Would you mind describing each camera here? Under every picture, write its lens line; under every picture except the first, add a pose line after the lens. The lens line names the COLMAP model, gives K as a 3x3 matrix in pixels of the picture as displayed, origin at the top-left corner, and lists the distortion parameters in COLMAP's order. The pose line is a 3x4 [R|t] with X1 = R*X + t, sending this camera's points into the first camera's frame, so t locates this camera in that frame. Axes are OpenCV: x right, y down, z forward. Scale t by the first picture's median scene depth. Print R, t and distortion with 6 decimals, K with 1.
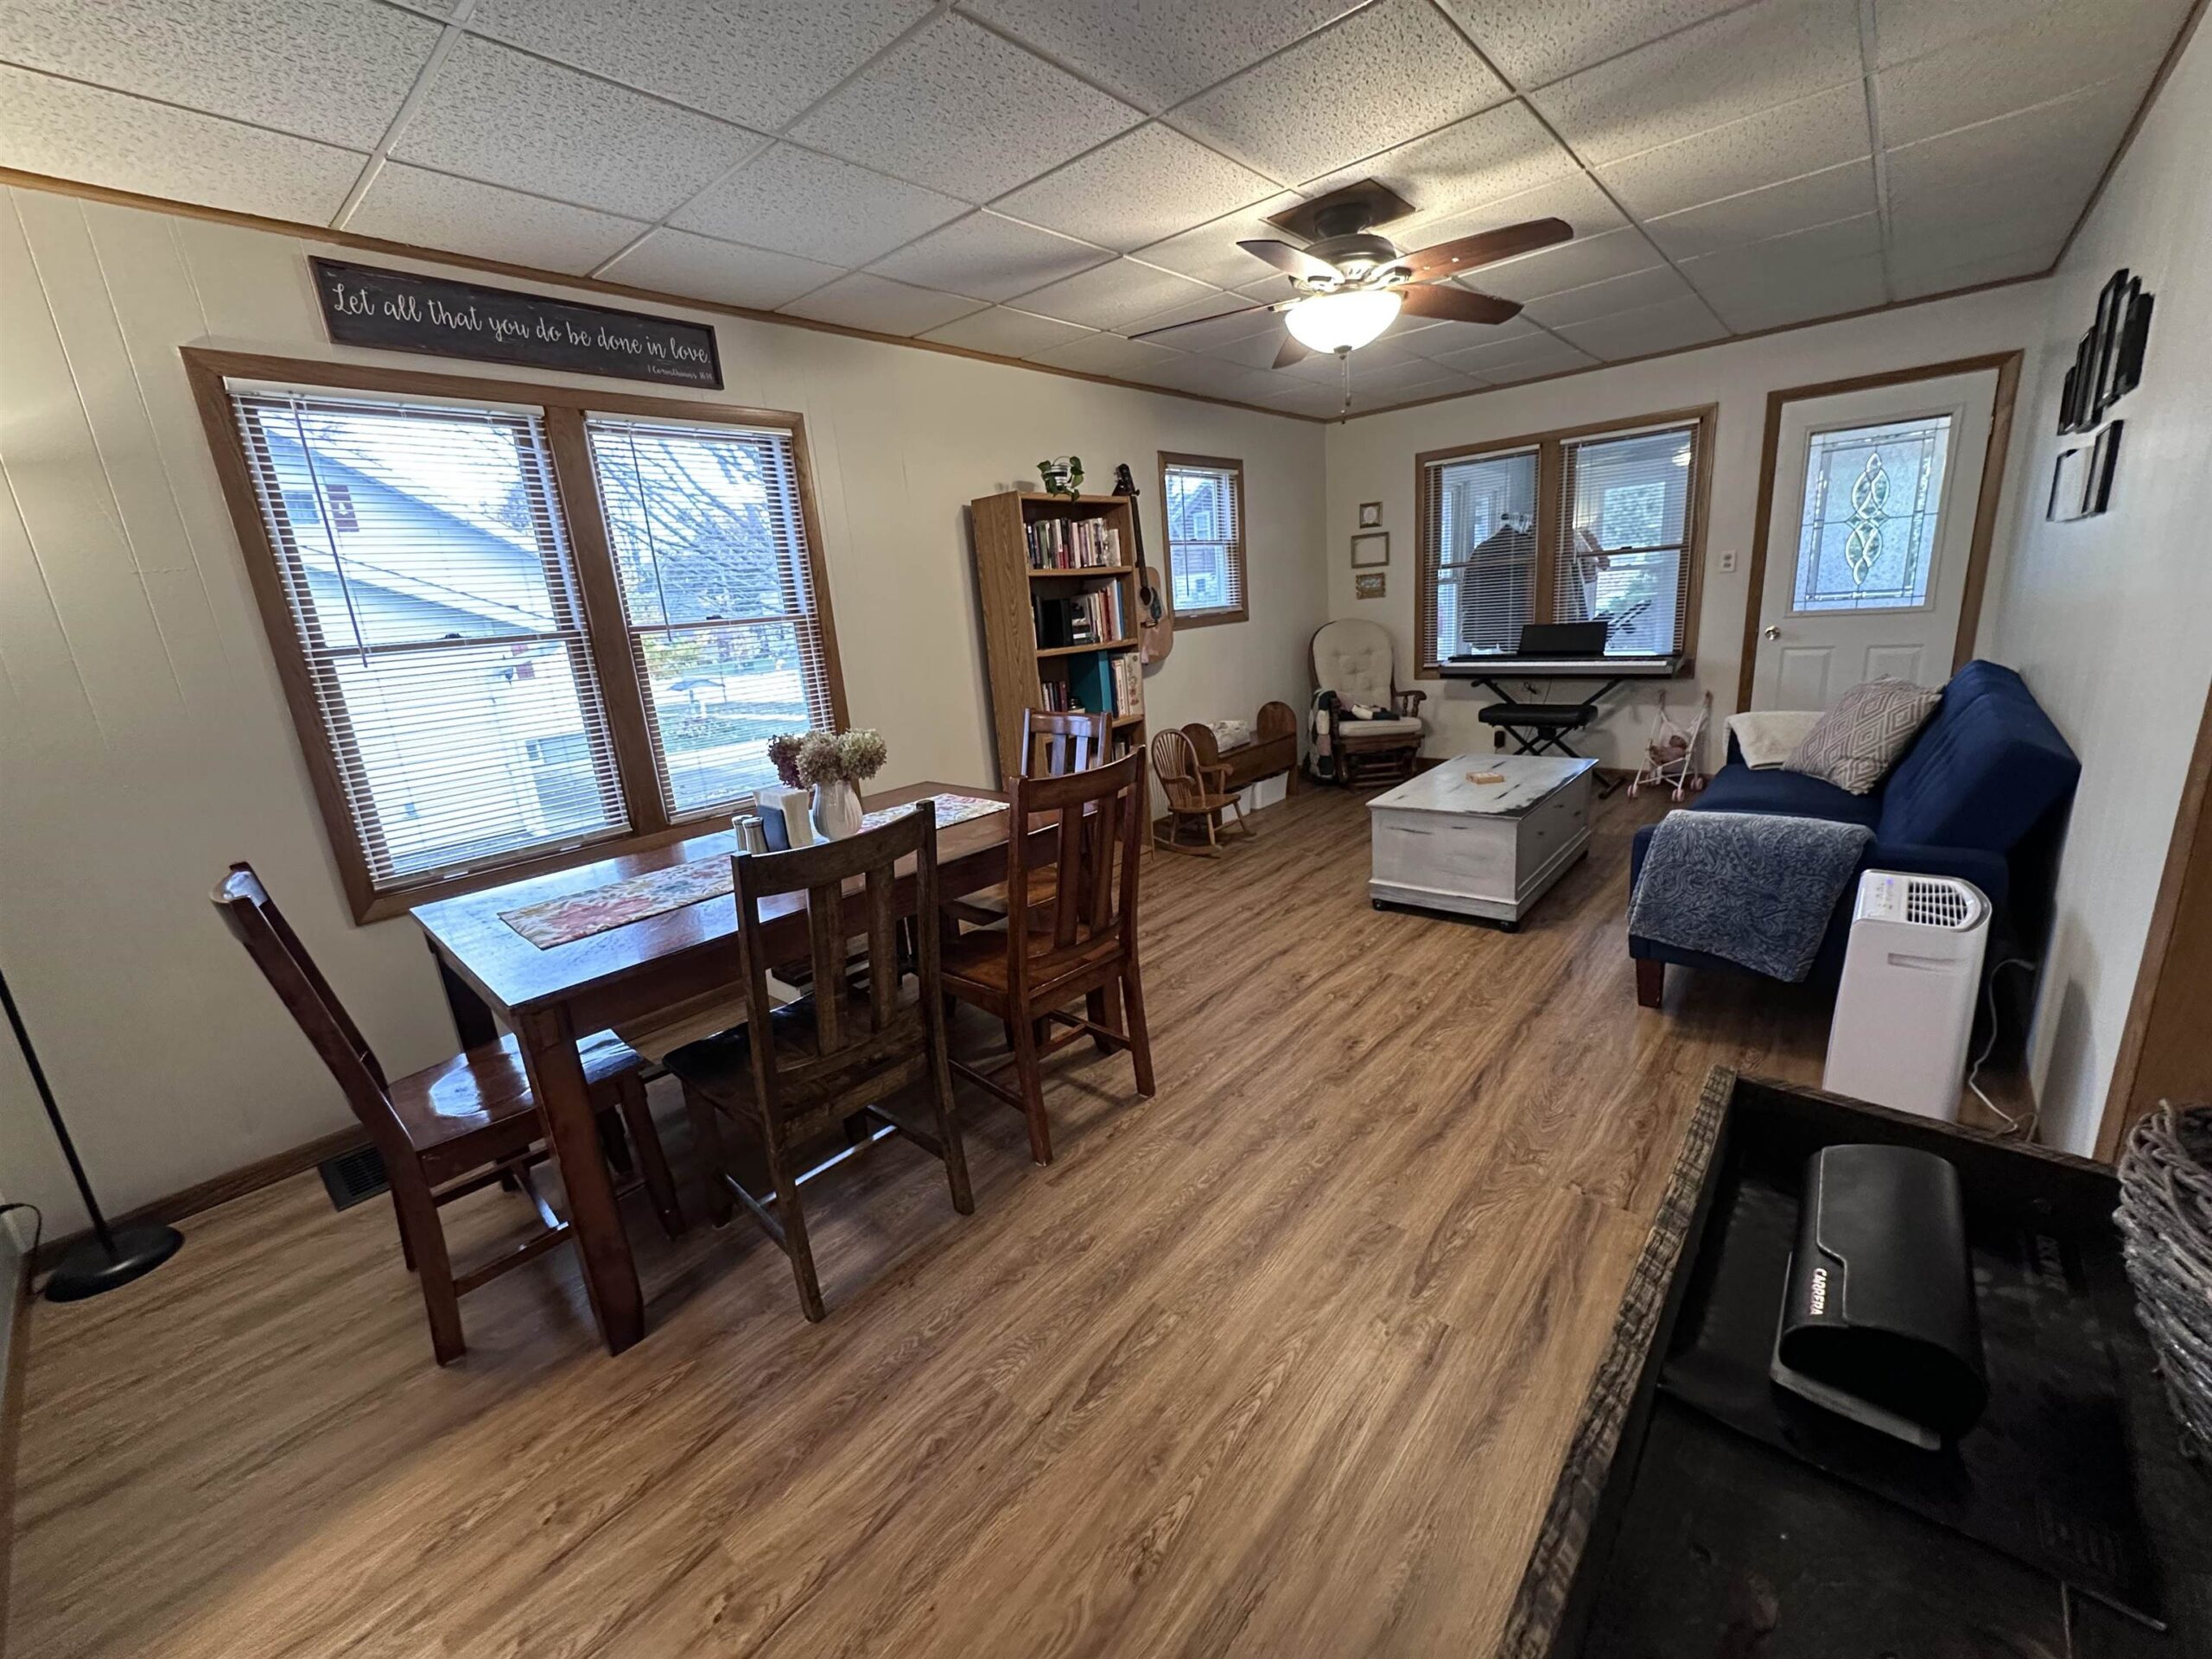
lens RADIAL K [[885.1, 0, 1107.4], [0, 885.1, 827.5], [0, 0, 1]] dist [-0.003454, -0.000320]
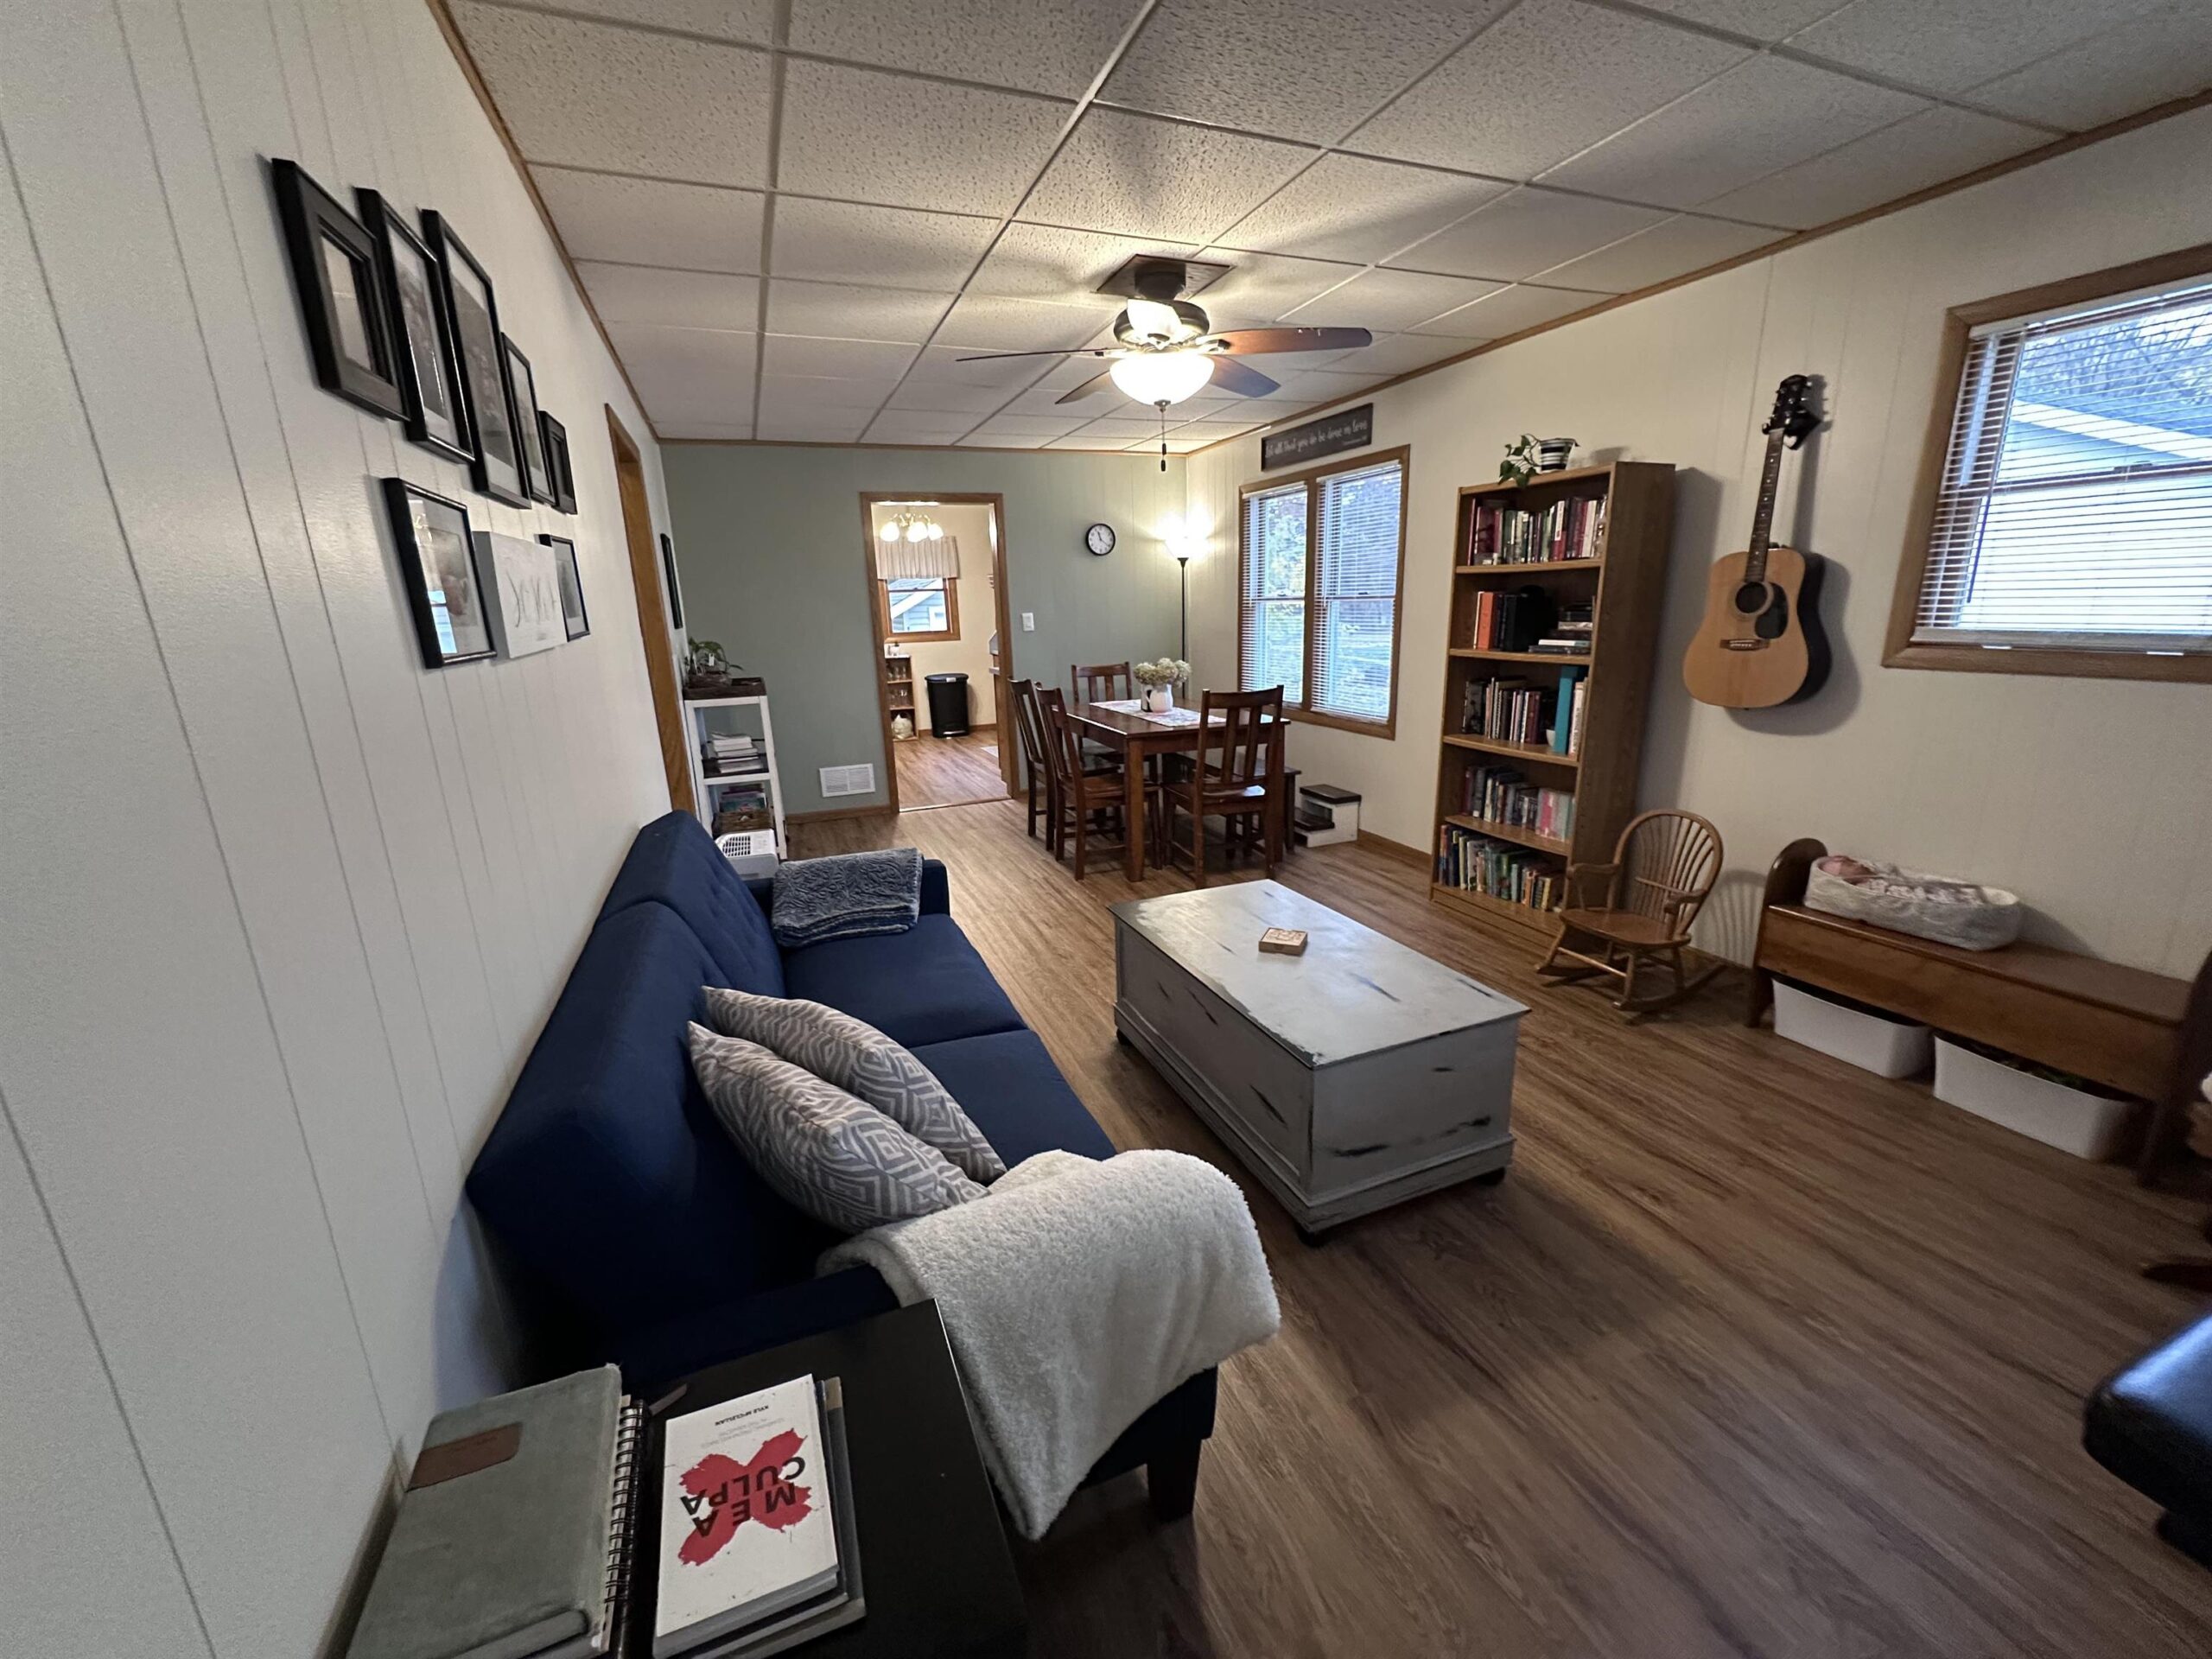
lens RADIAL K [[885.1, 0, 1107.4], [0, 885.1, 827.5], [0, 0, 1]] dist [-0.003454, -0.000320]
pose [[-0.446849, 0.310864, -0.838862, 0.931540], [-0.159954, 0.894813, 0.416803, -0.351988], [0.880194, 0.320427, -0.350122, 1.012992]]
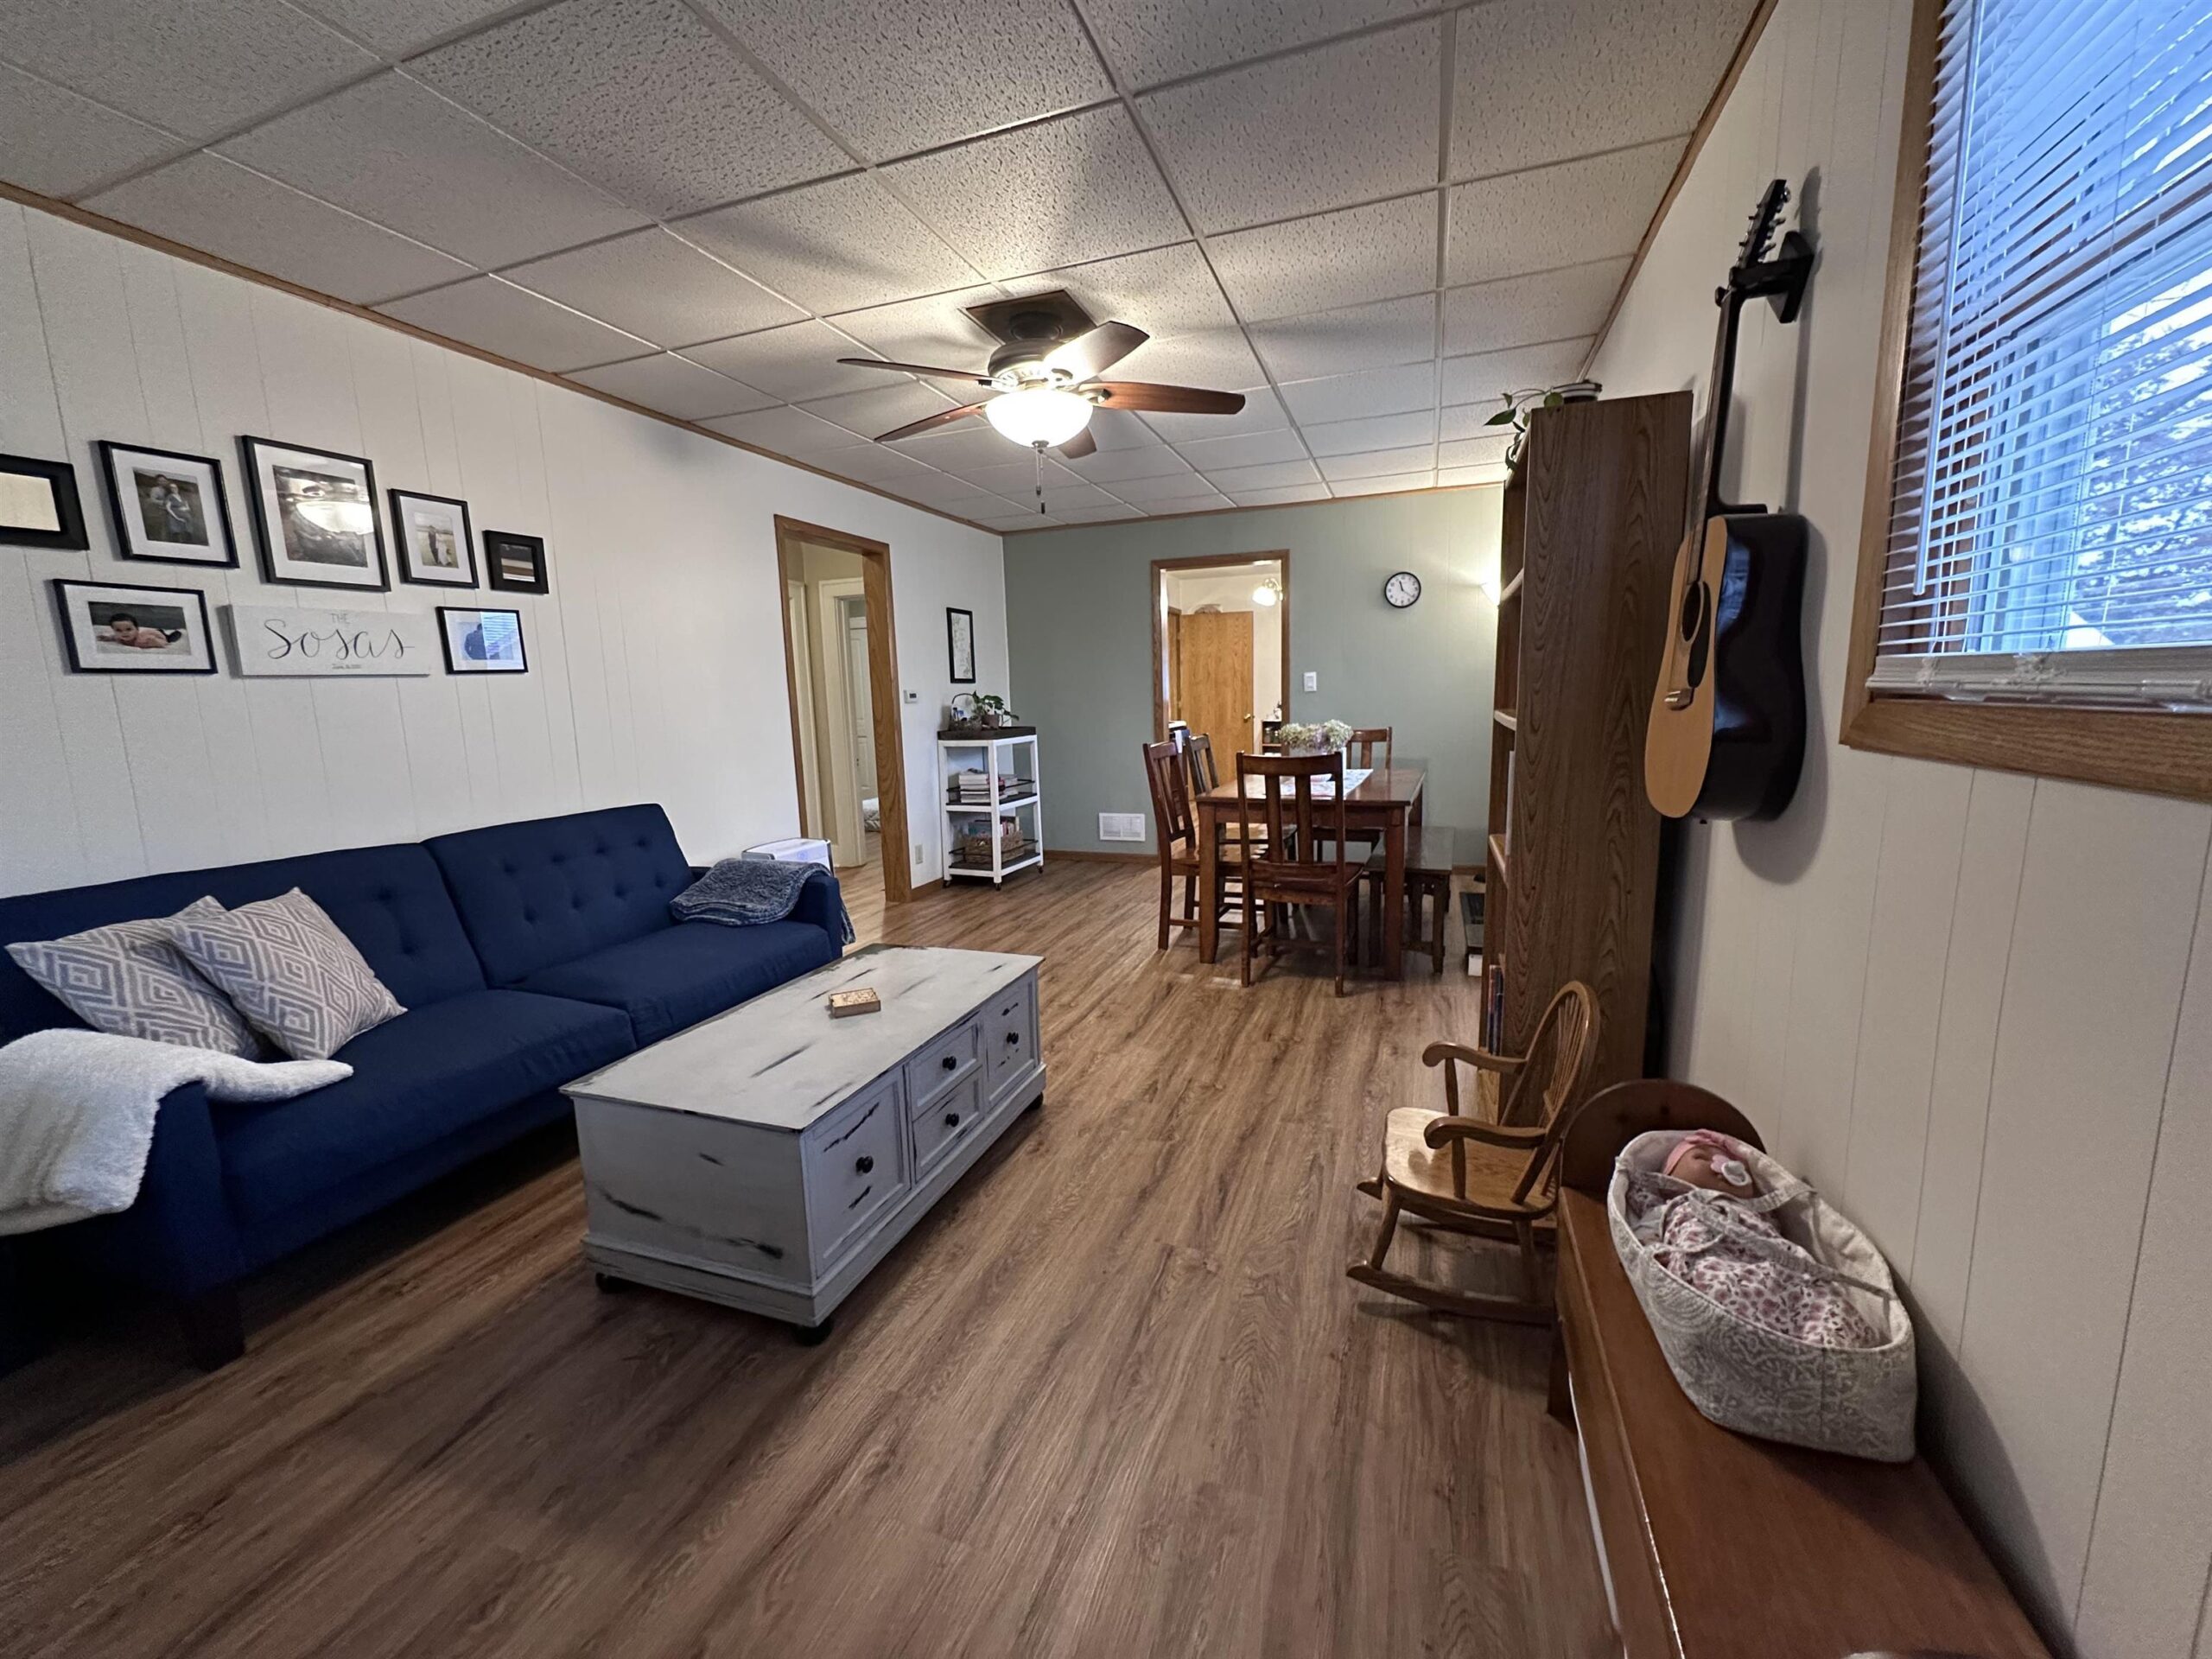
lens RADIAL K [[885.1, 0, 1107.4], [0, 885.1, 827.5], [0, 0, 1]] dist [-0.003454, -0.000320]
pose [[-0.926637, 0.157438, -0.341404, 0.423793], [0.007033, 0.915195, 0.402949, -0.372820], [0.375891, 0.370986, -0.849161, 1.419774]]
